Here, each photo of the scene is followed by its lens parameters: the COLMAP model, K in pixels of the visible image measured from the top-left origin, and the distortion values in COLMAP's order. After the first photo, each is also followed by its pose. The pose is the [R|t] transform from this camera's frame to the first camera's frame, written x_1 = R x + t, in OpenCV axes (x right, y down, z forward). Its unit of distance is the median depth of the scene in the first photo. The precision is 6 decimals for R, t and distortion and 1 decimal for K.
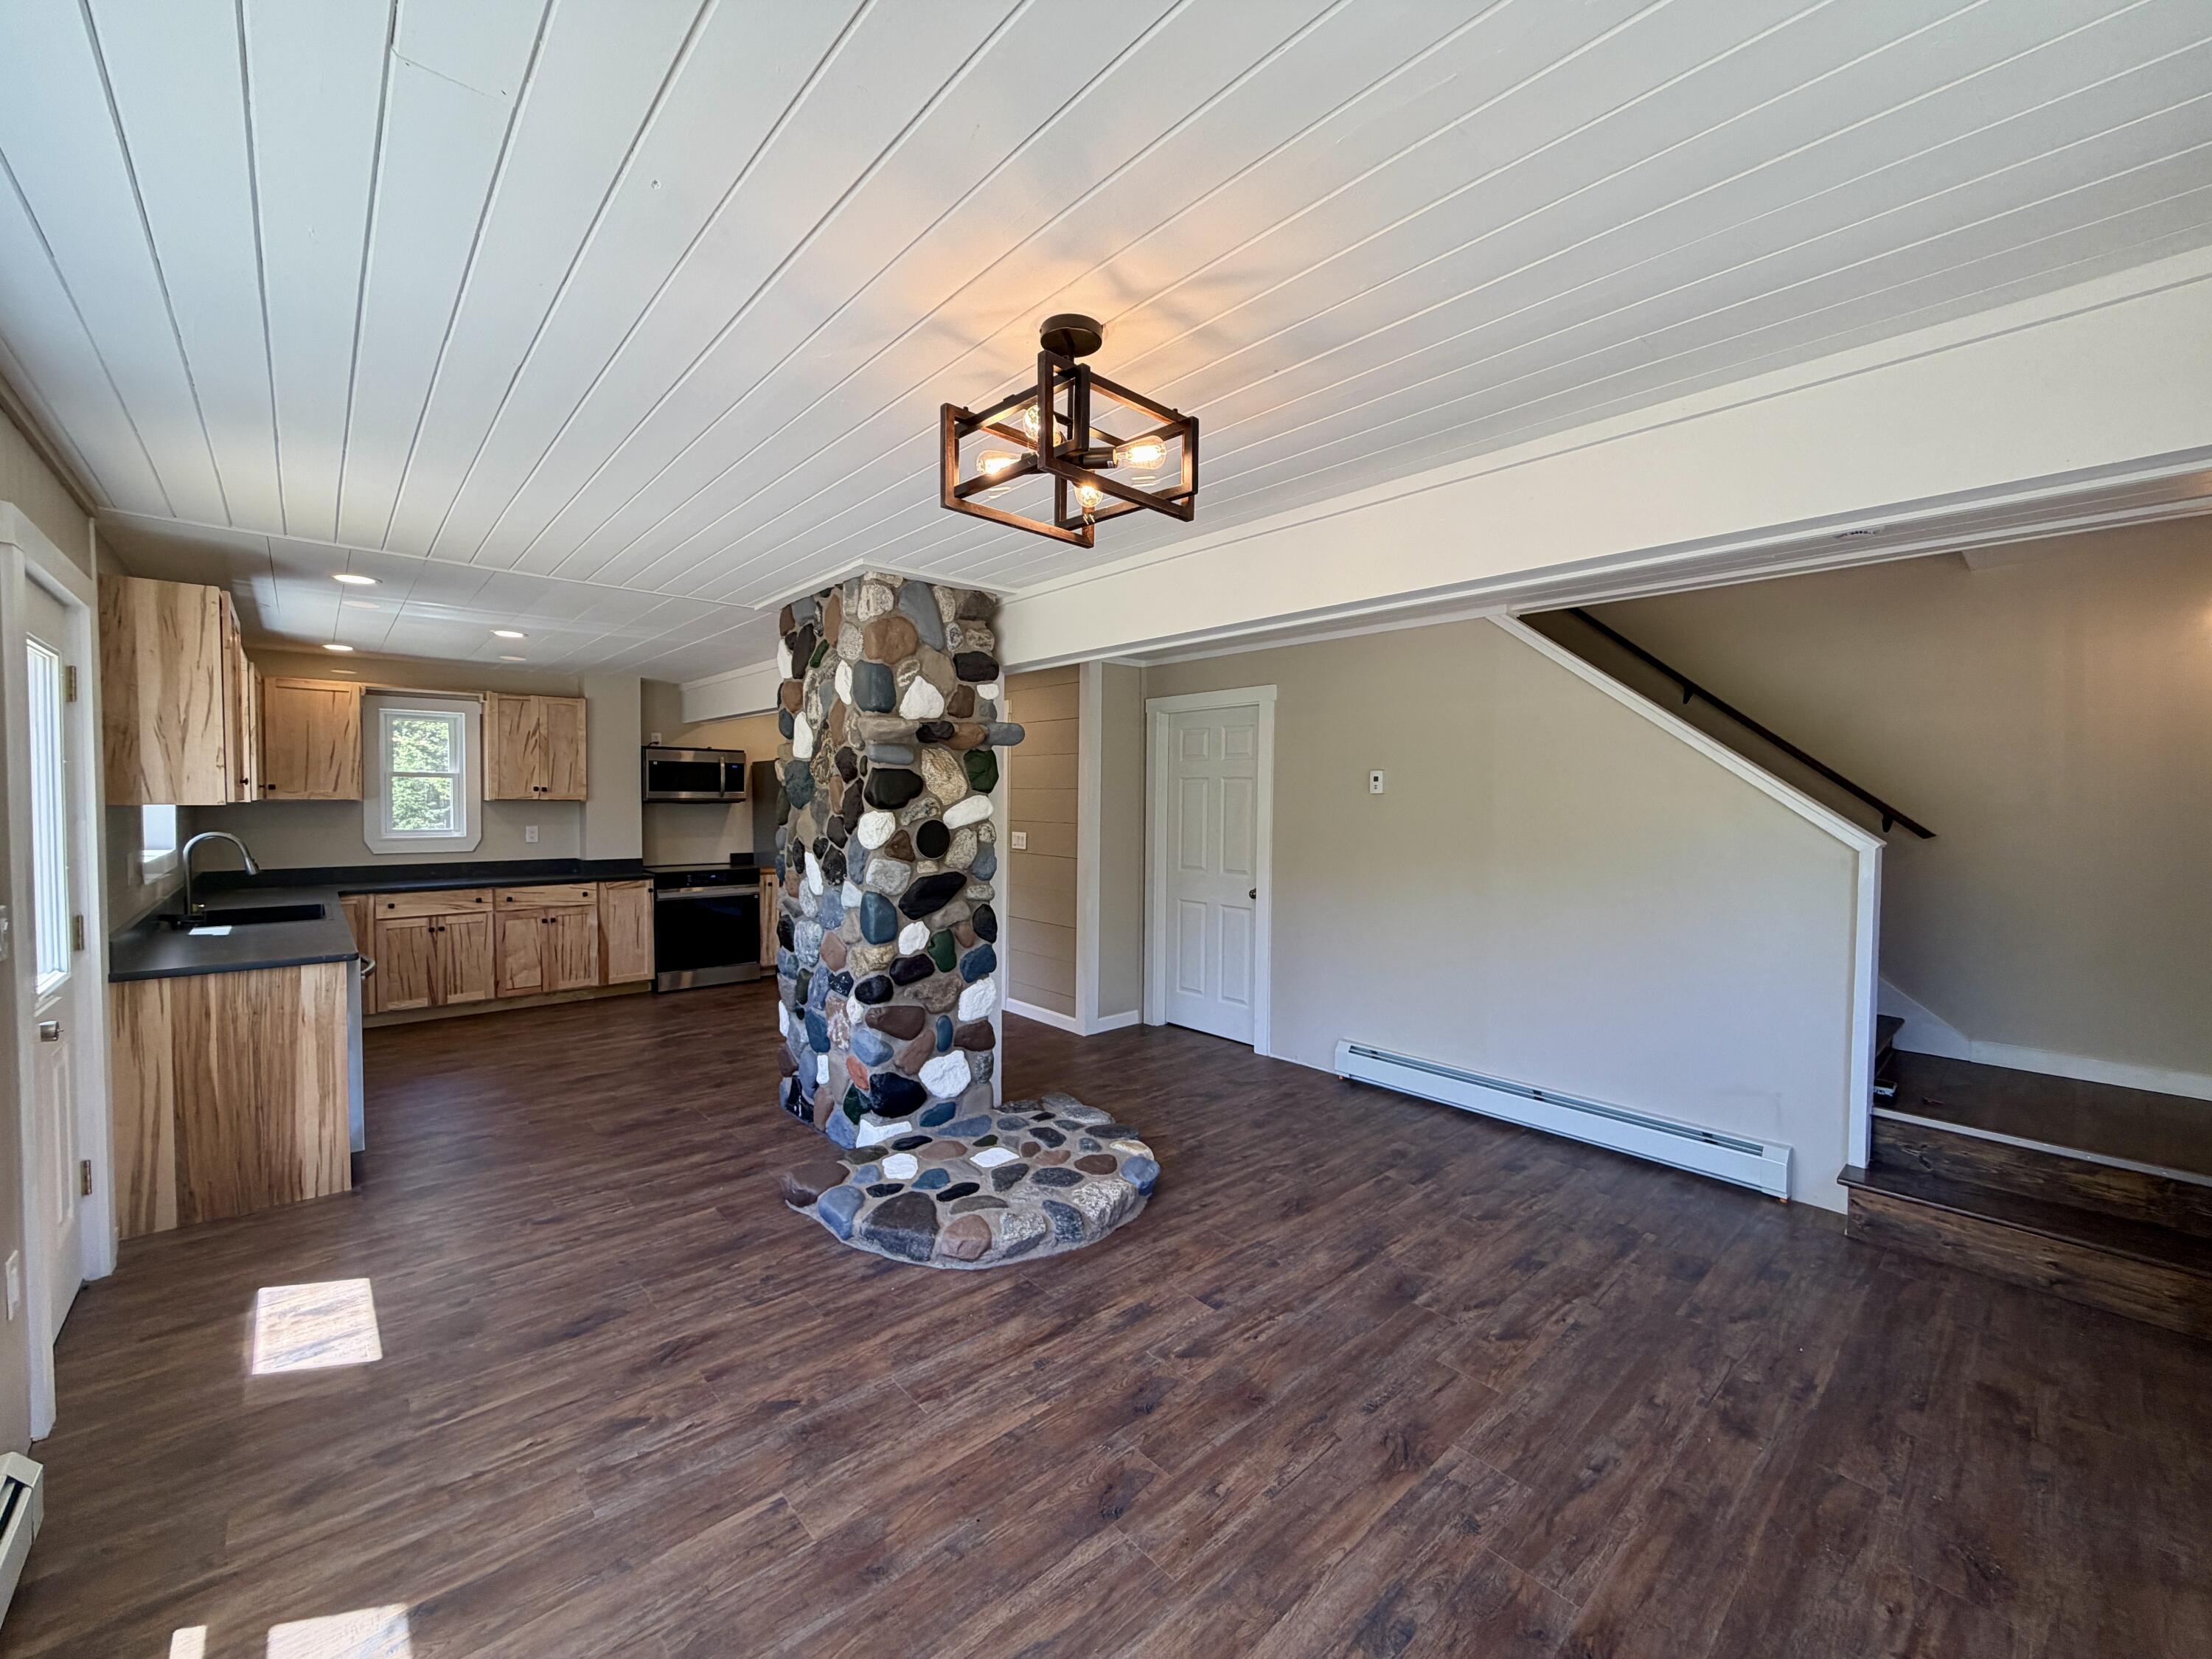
lens RADIAL K [[884.6, 0, 1100.6], [0, 884.6, 825.5], [0, 0, 1]] dist [-0.001545, 0.000409]
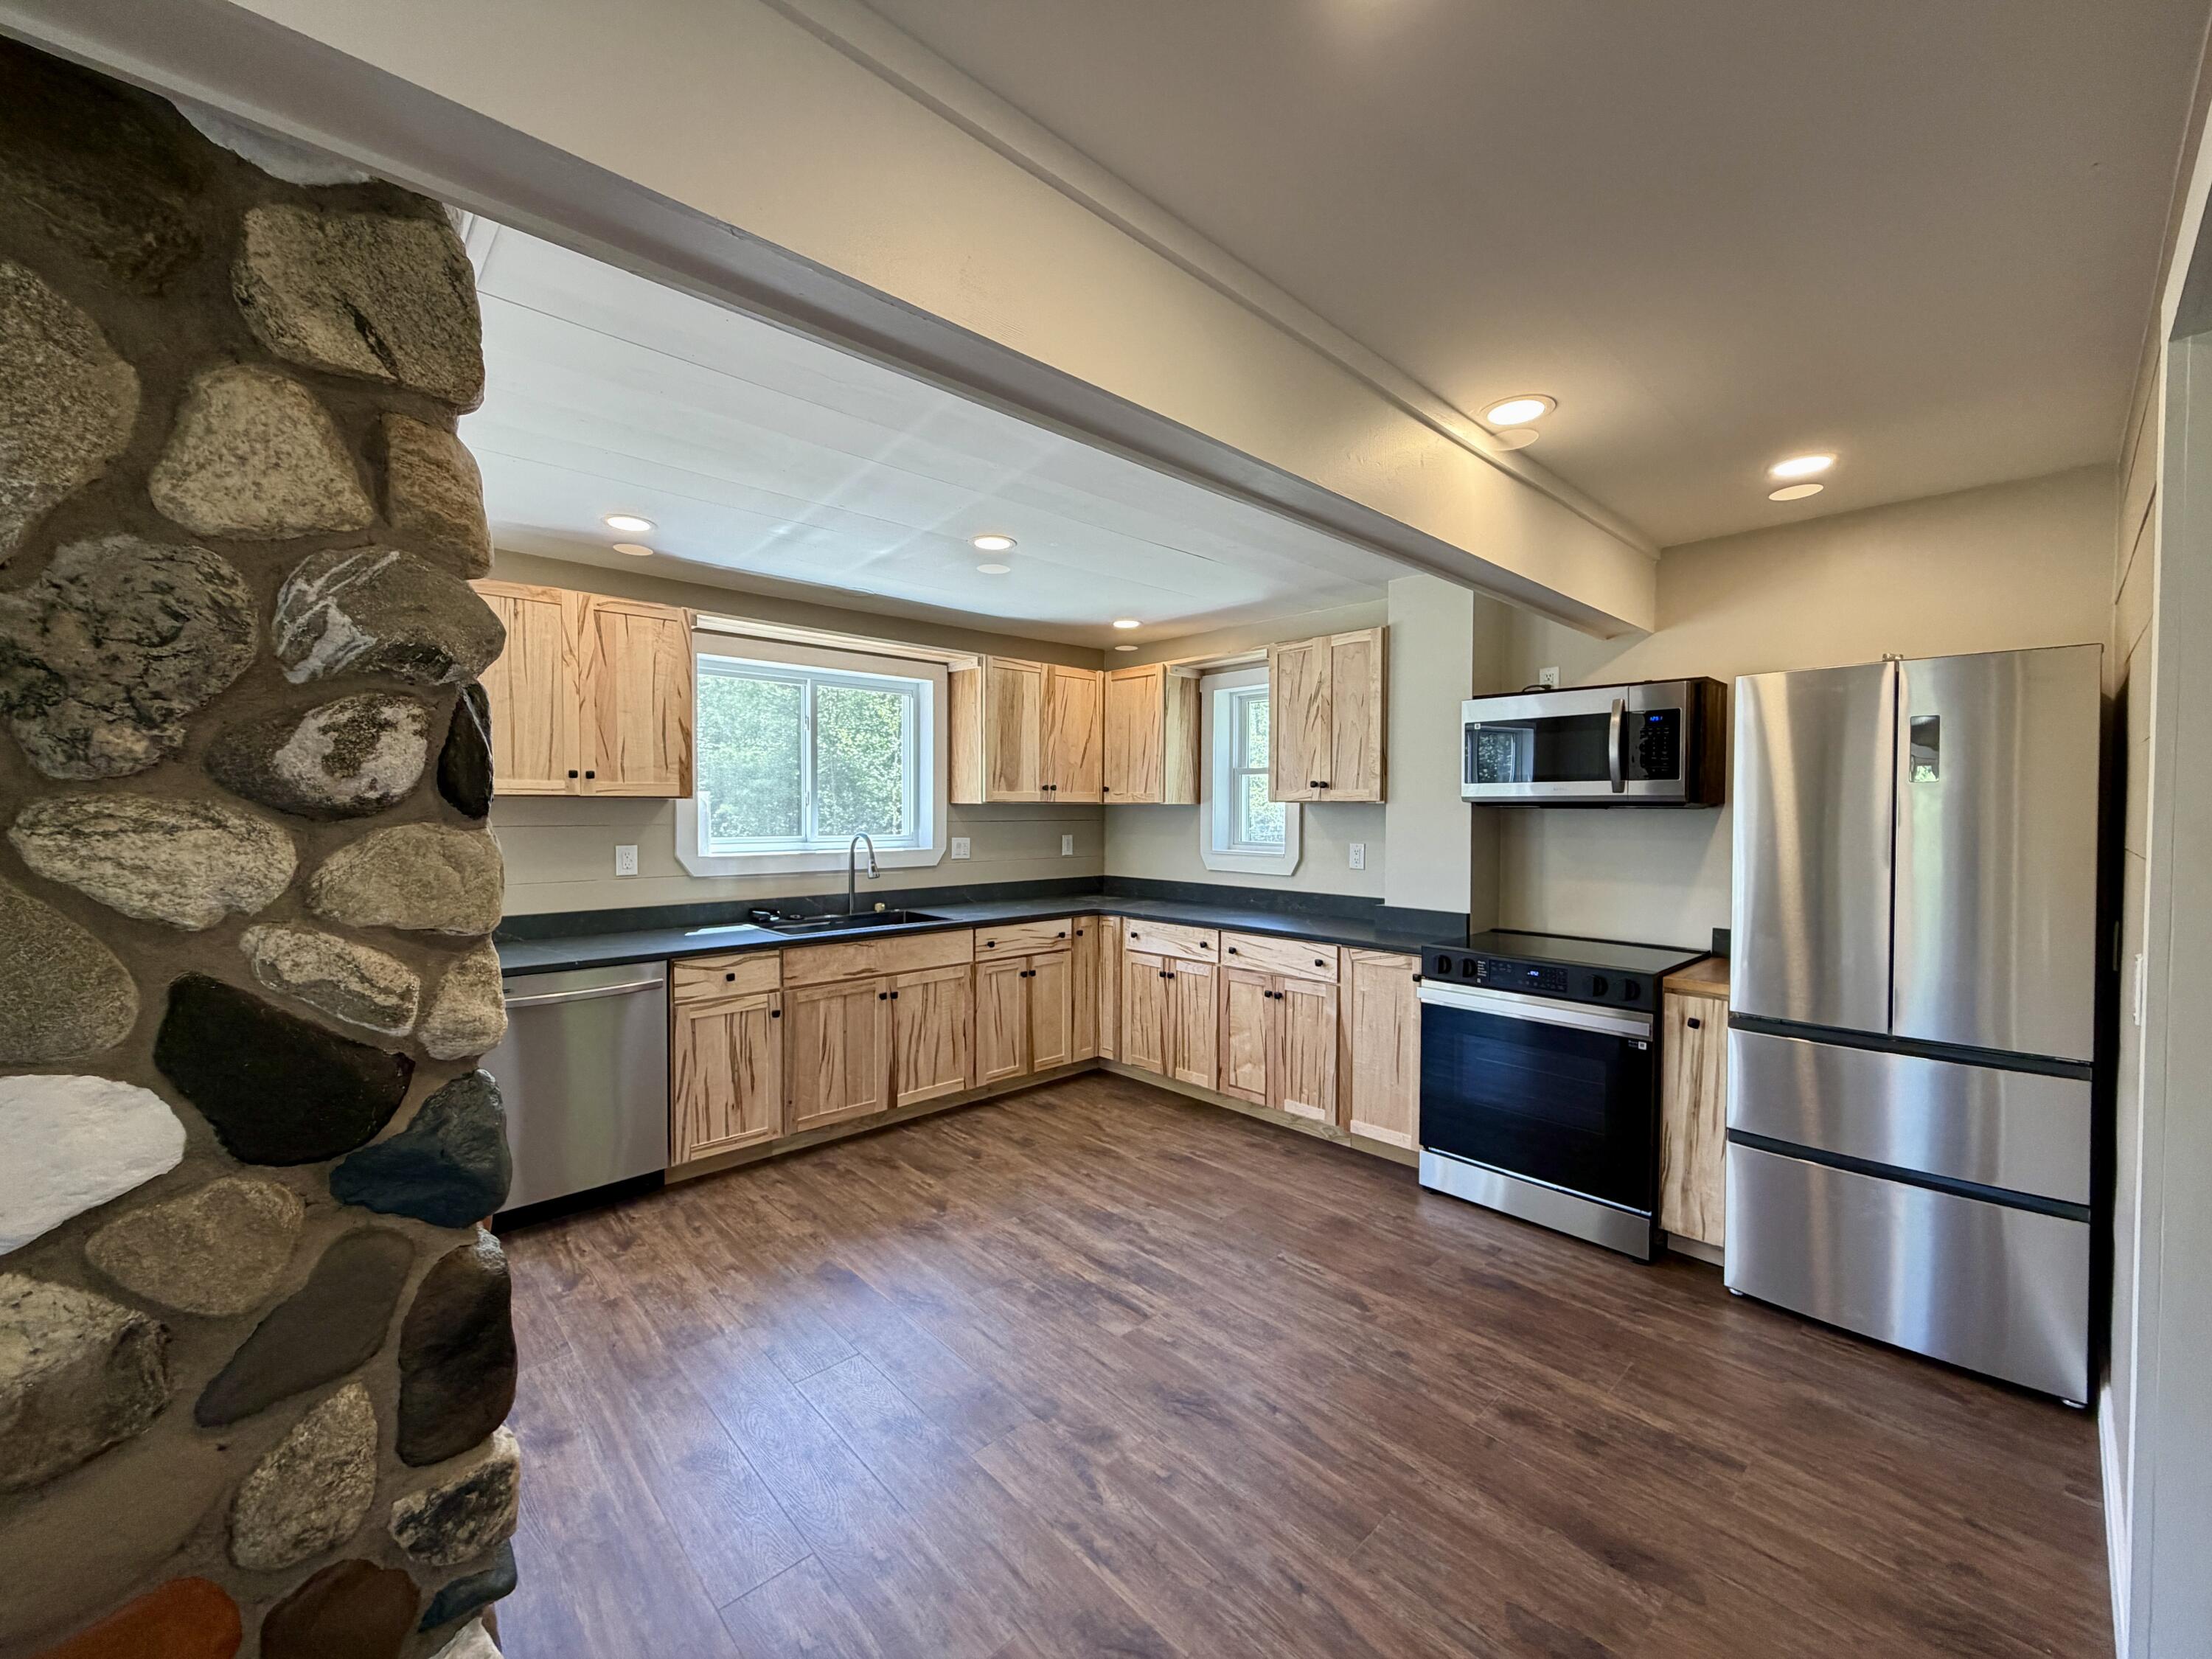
lens RADIAL K [[884.6, 0, 1100.6], [0, 884.6, 825.5], [0, 0, 1]] dist [-0.001545, 0.000409]
pose [[0.017706, 0.012591, -0.999764, -0.012961], [-0.035923, 0.999283, 0.011948, -0.023674], [0.999198, 0.035703, 0.018145, 1.440004]]
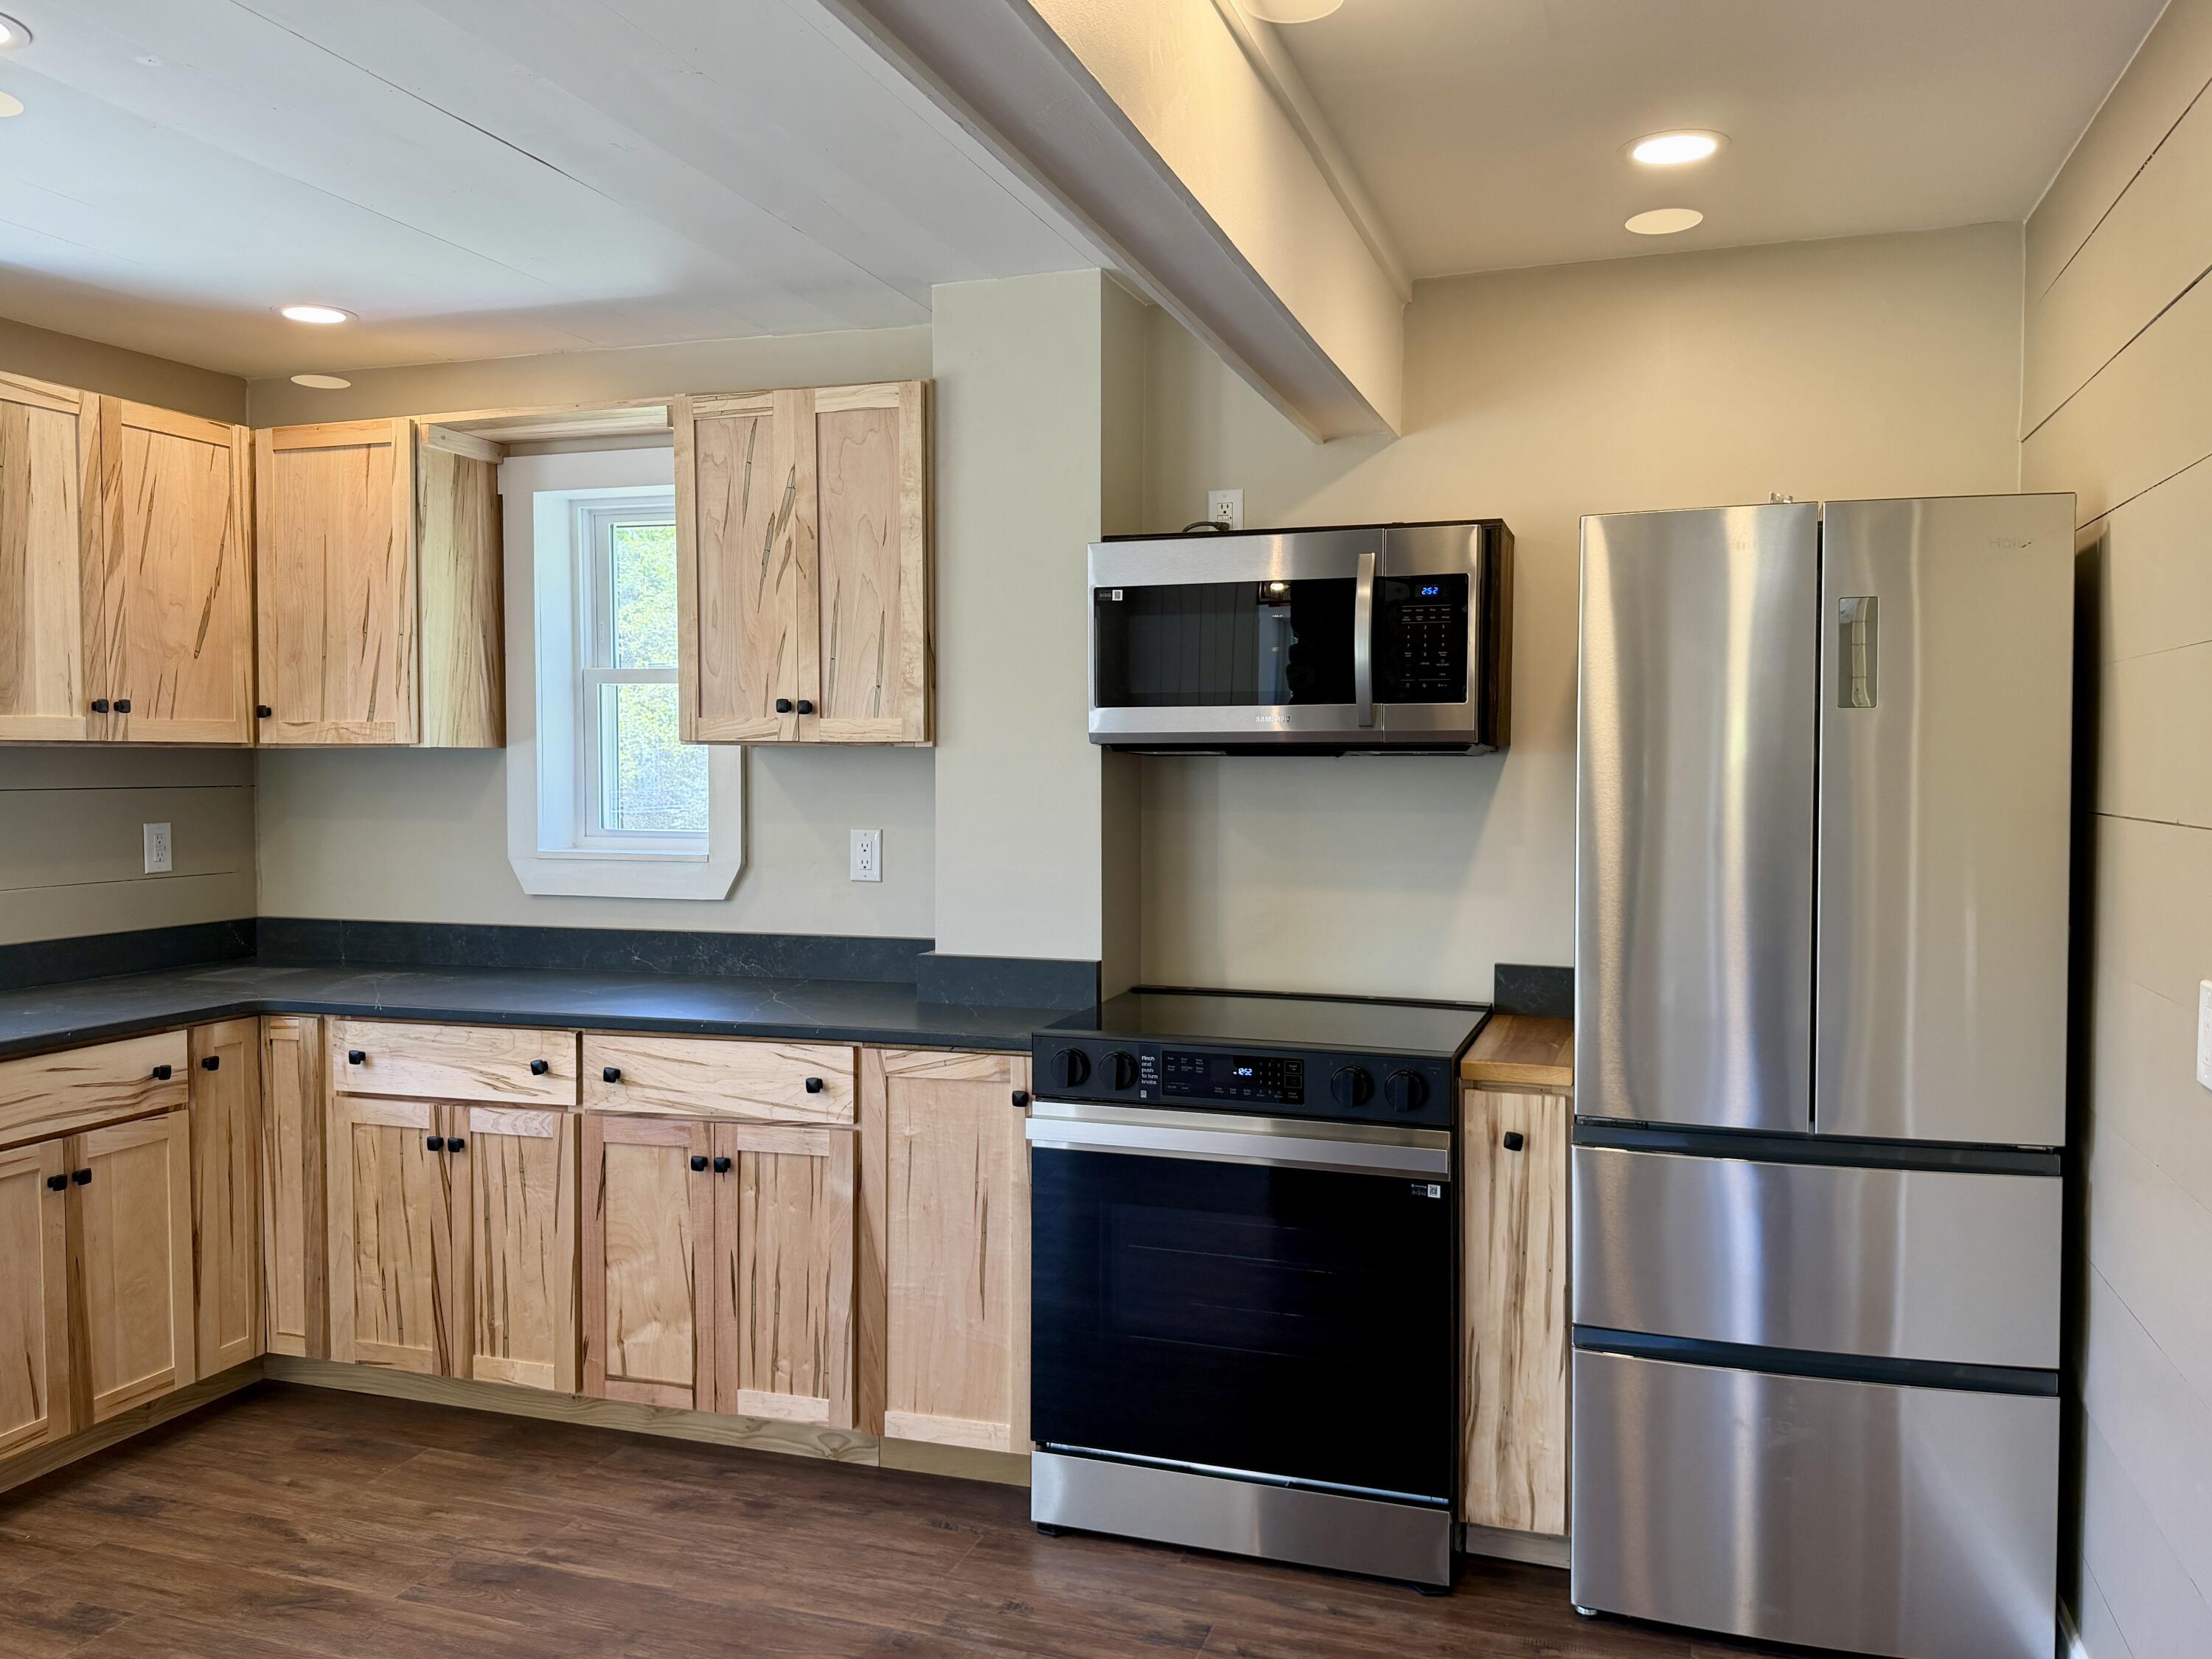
lens RADIAL K [[1715.6, 0, 1101.6], [0, 1715.6, 818.7], [0, 0, 1]] dist [0.097136, -0.151989]
pose [[0.490148, 0.023365, -0.871326, -0.136716], [-0.025407, 0.999599, 0.012513, -0.022286], [0.871269, 0.016004, 0.490545, 1.393304]]
